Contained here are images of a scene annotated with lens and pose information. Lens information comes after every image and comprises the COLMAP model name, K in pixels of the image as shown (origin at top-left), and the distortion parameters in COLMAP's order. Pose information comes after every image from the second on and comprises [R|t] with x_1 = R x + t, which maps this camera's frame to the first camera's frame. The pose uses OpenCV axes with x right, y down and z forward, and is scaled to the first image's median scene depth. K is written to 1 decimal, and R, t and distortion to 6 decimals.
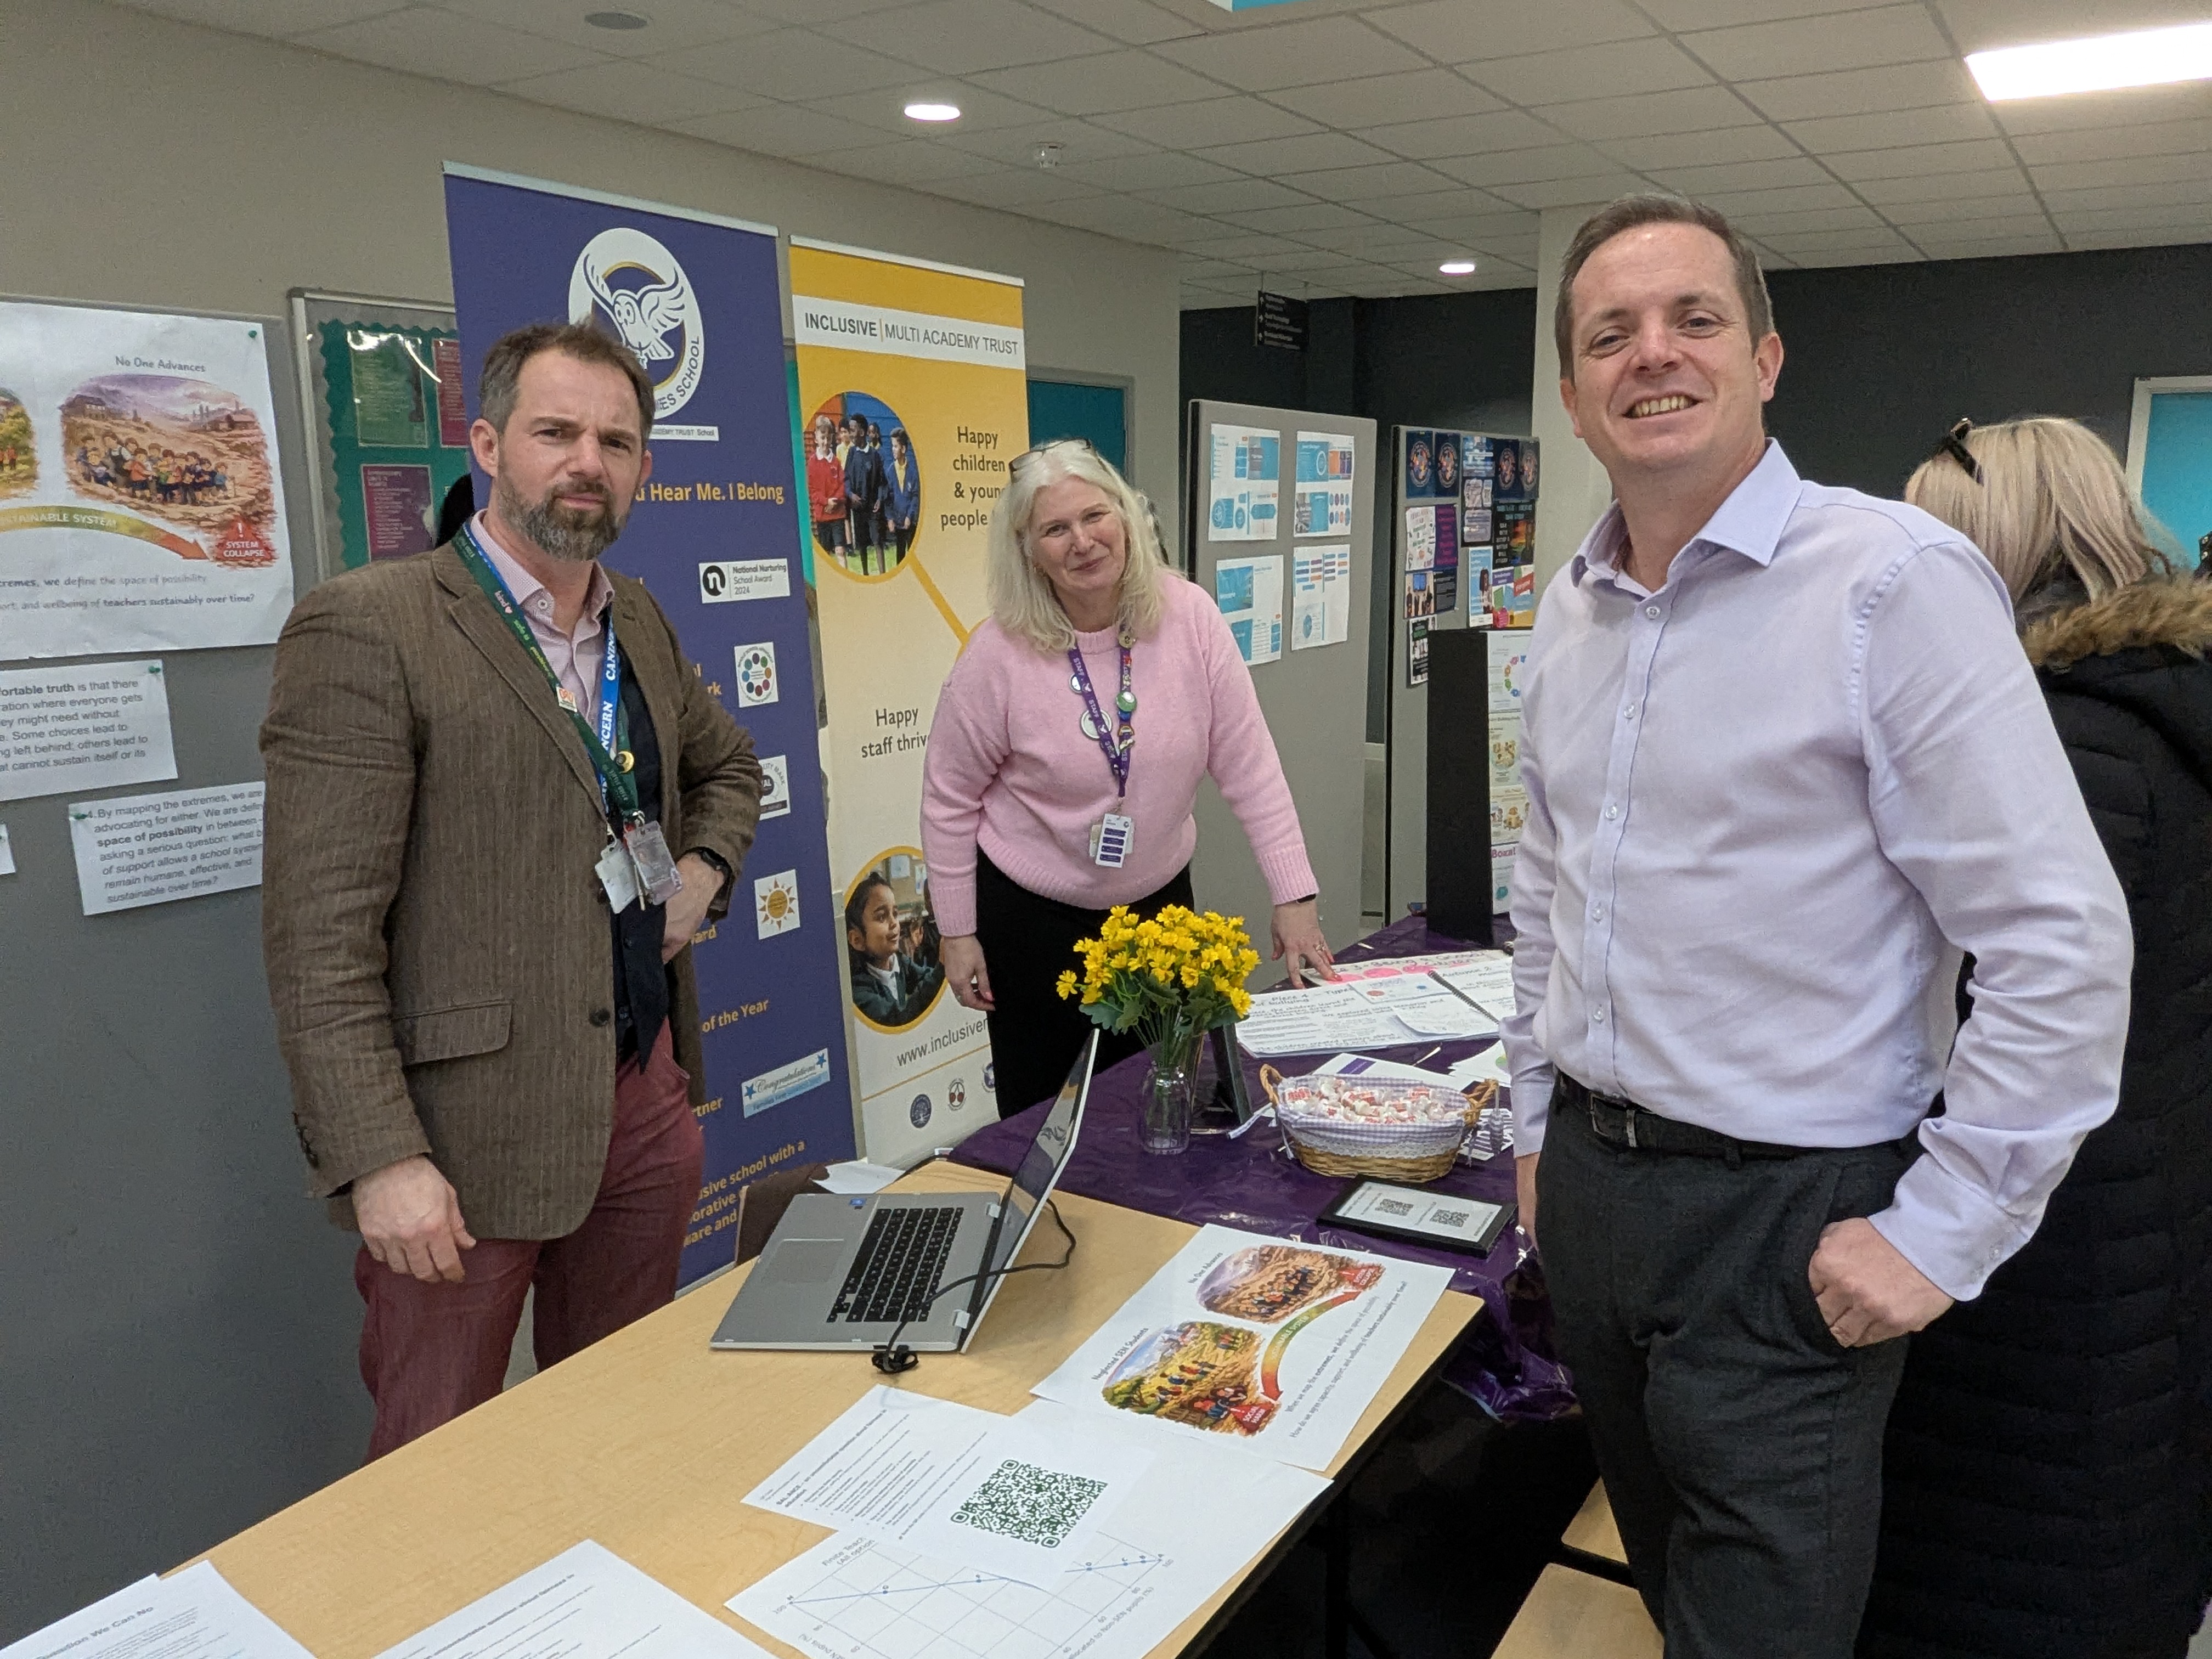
lens RADIAL K [[1770.8, 0, 1278.7], [0, 1770.8, 831.6], [0, 0, 1]] dist [-0.005846, -0.006219]
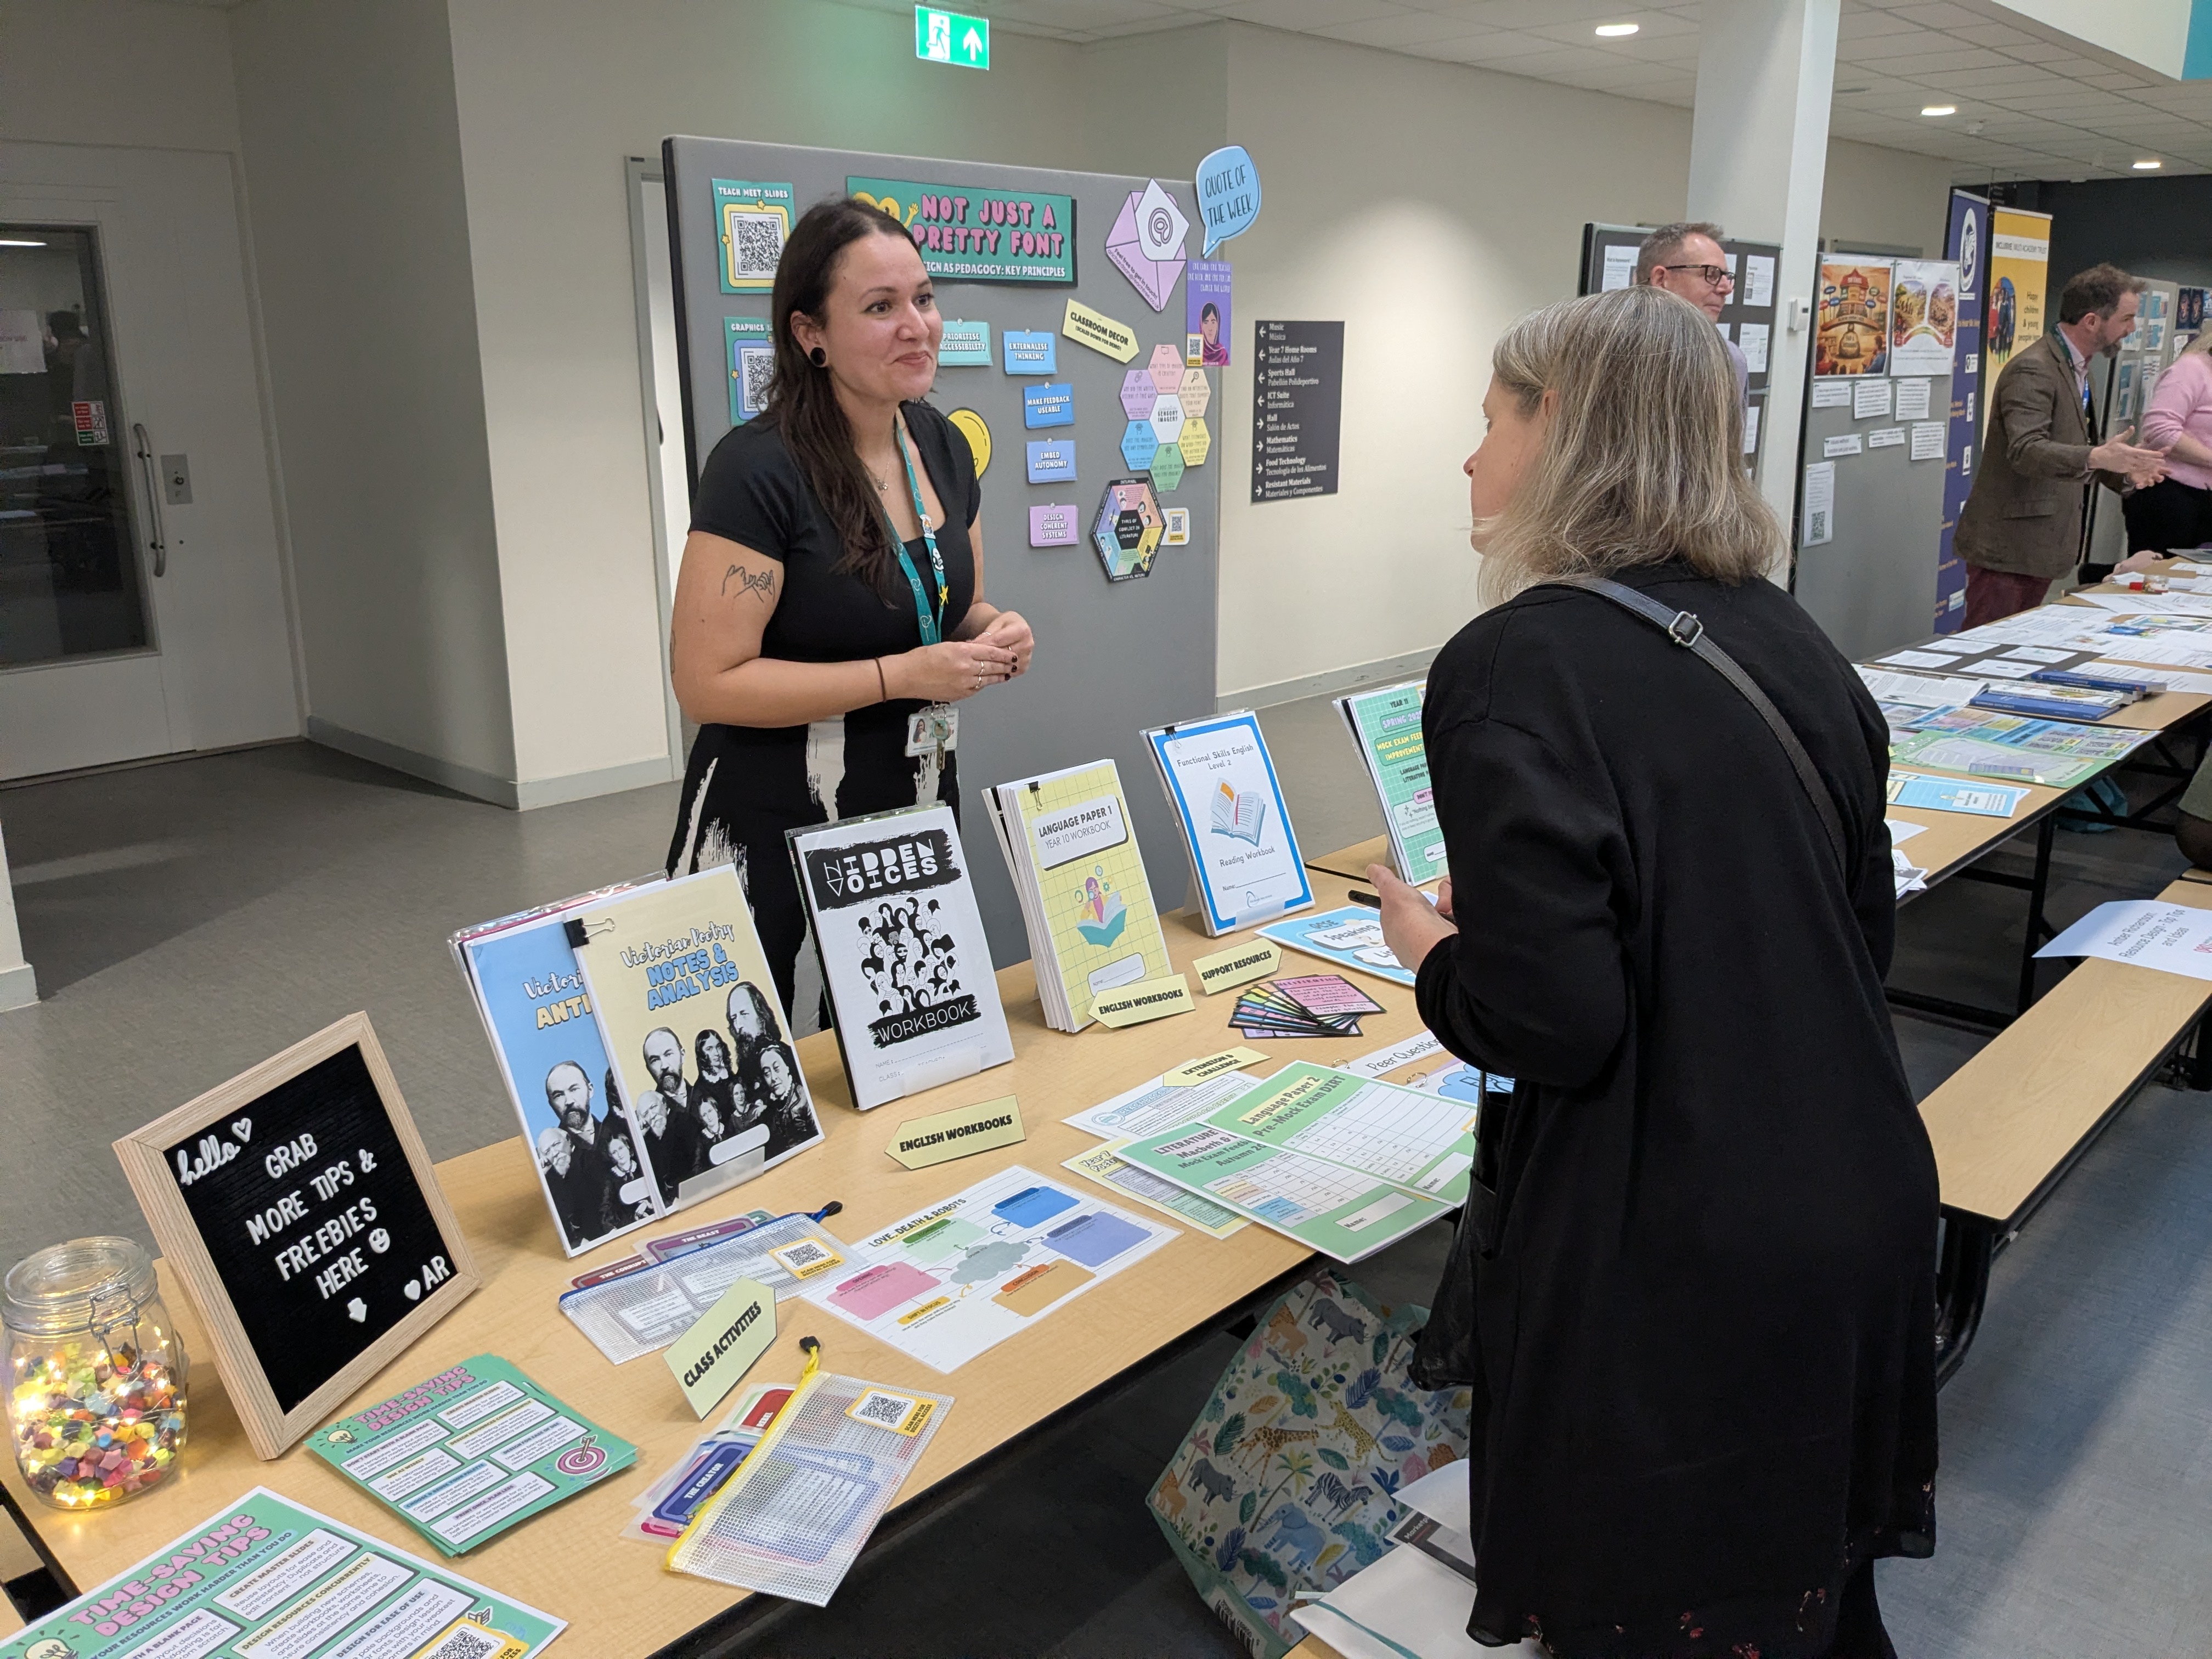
lens RADIAL K [[1770.2, 0, 1106.0], [0, 1770.2, 829.5], [0, 0, 1]] dist [0.009973, 0.004929]
pose [[0.962812, 0.053538, -0.264814, -0.628293], [-0.035150, 0.996661, 0.073698, 0.280324], [0.267875, -0.061649, 0.961479, -1.315718]]
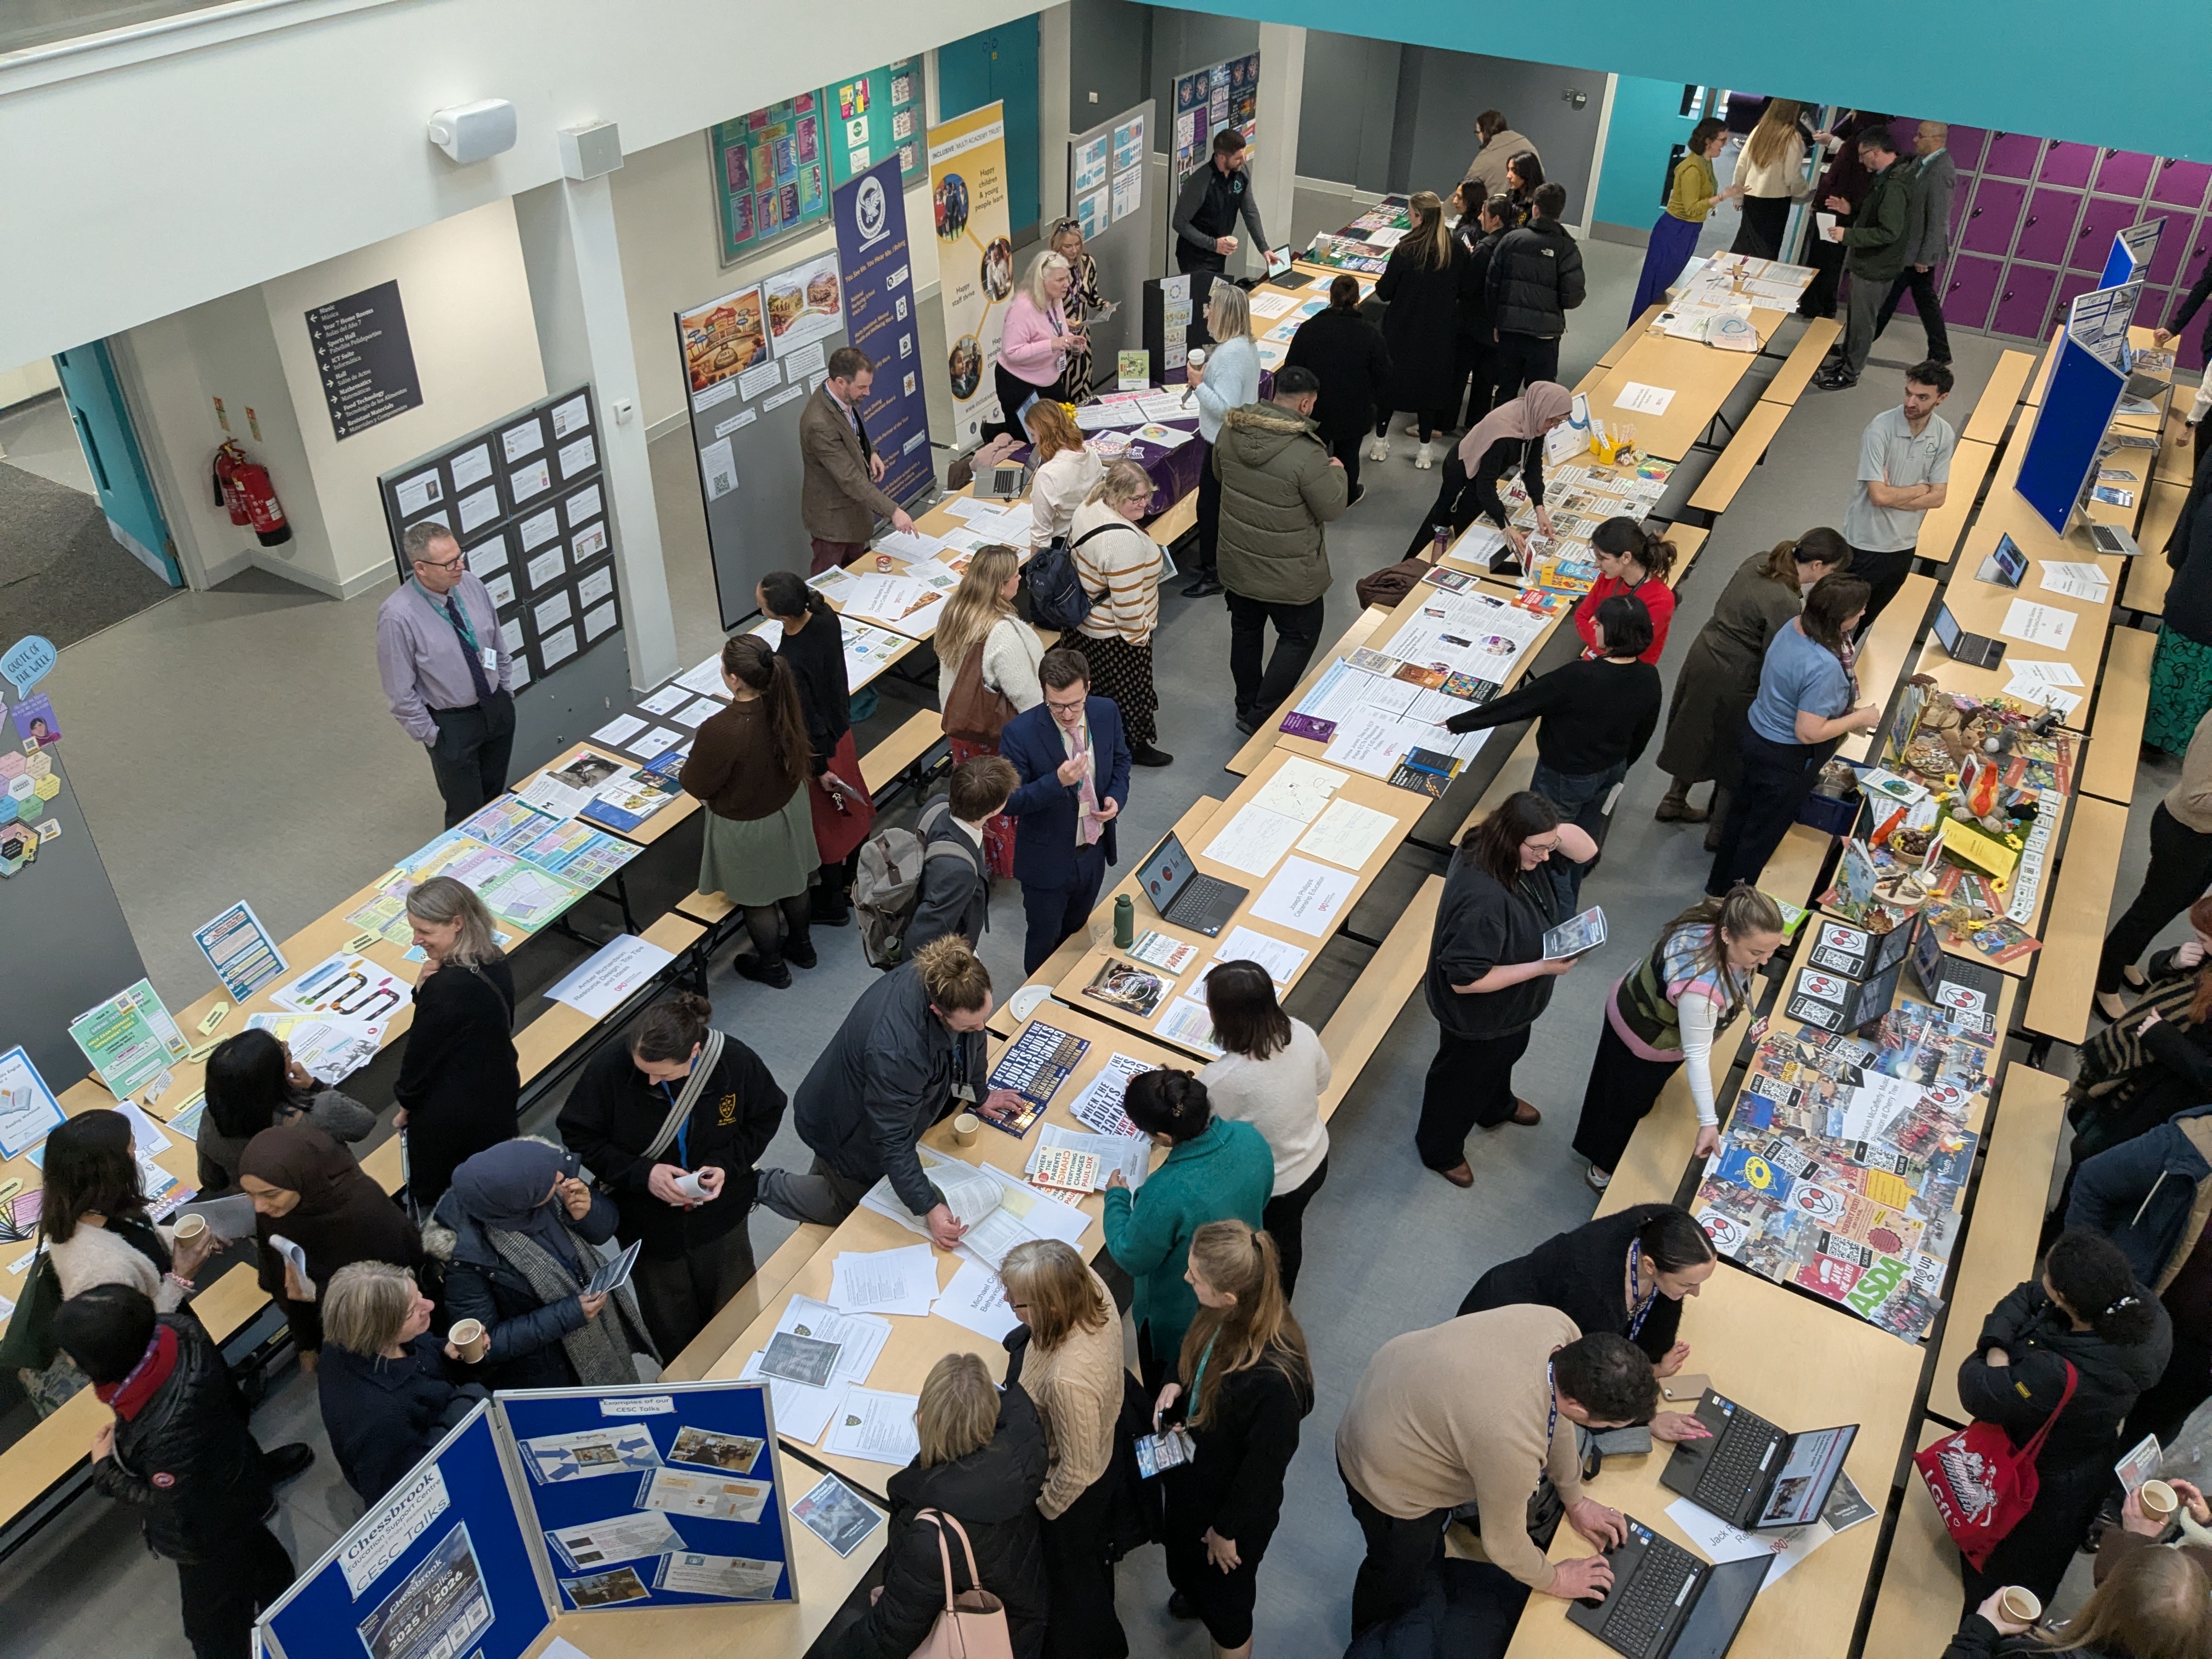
lens RADIAL K [[1770.2, 0, 1106.0], [0, 1770.2, 829.5], [0, 0, 1]] dist [0.009973, 0.004929]
pose [[0.998606, 0.036874, -0.037770, 0.147053], [-0.017242, 0.904153, 0.426860, -0.474391], [0.049890, -0.425614, 0.903529, -1.841091]]
